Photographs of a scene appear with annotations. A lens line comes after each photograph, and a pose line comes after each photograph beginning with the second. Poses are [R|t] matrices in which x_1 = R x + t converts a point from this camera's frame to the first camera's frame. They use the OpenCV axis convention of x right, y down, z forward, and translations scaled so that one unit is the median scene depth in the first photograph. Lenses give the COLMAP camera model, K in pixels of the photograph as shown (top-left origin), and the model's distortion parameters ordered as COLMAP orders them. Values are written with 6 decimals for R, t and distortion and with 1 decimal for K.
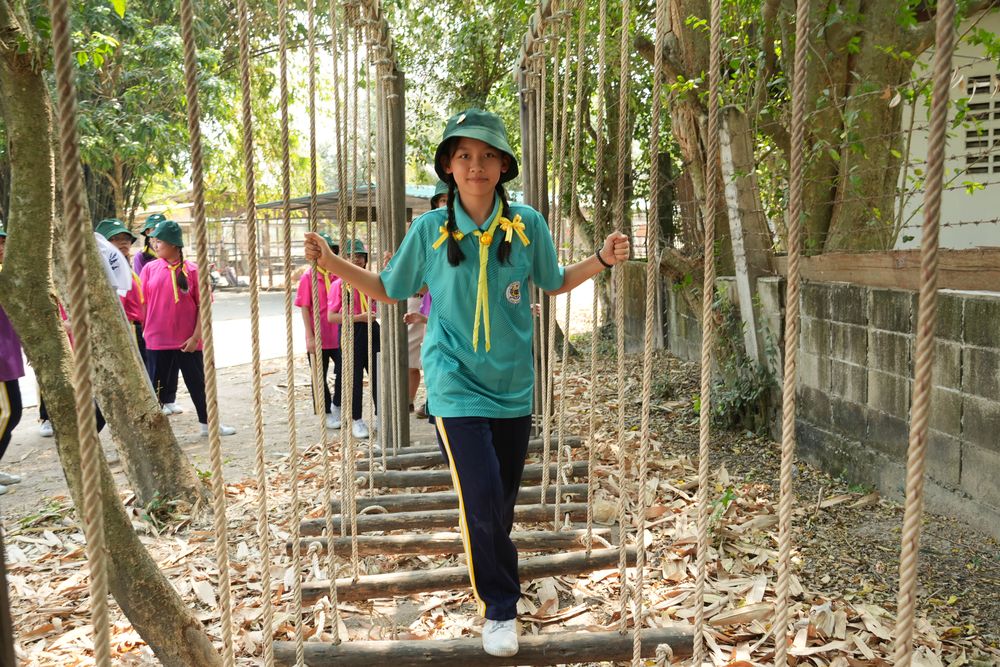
lens RADIAL K [[917.1, 0, 499.9], [0, 917.1, 333.3], [0, 0, 1]] dist [0.013618, 0.000000]
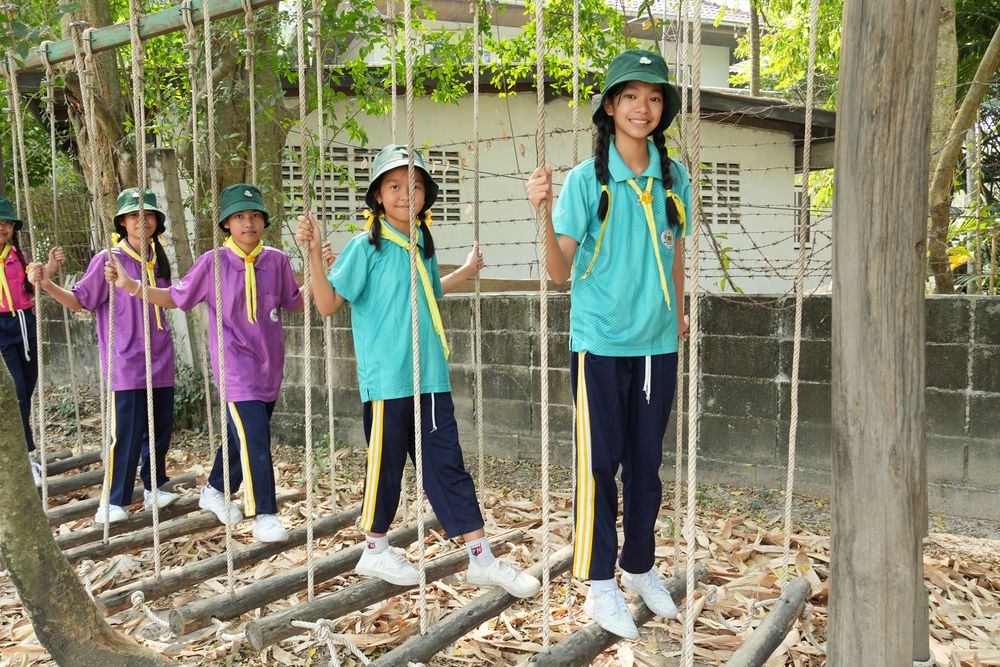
lens RADIAL K [[890.4, 0, 499.1], [0, 890.4, 335.2], [0, 0, 1]] dist [0.022718, 0.004023]
pose [[0.643658, -0.064755, 0.762569, -0.372021], [0.085101, 0.996290, 0.012771, 0.008306], [-0.760567, 0.056675, 0.646781, -0.035687]]
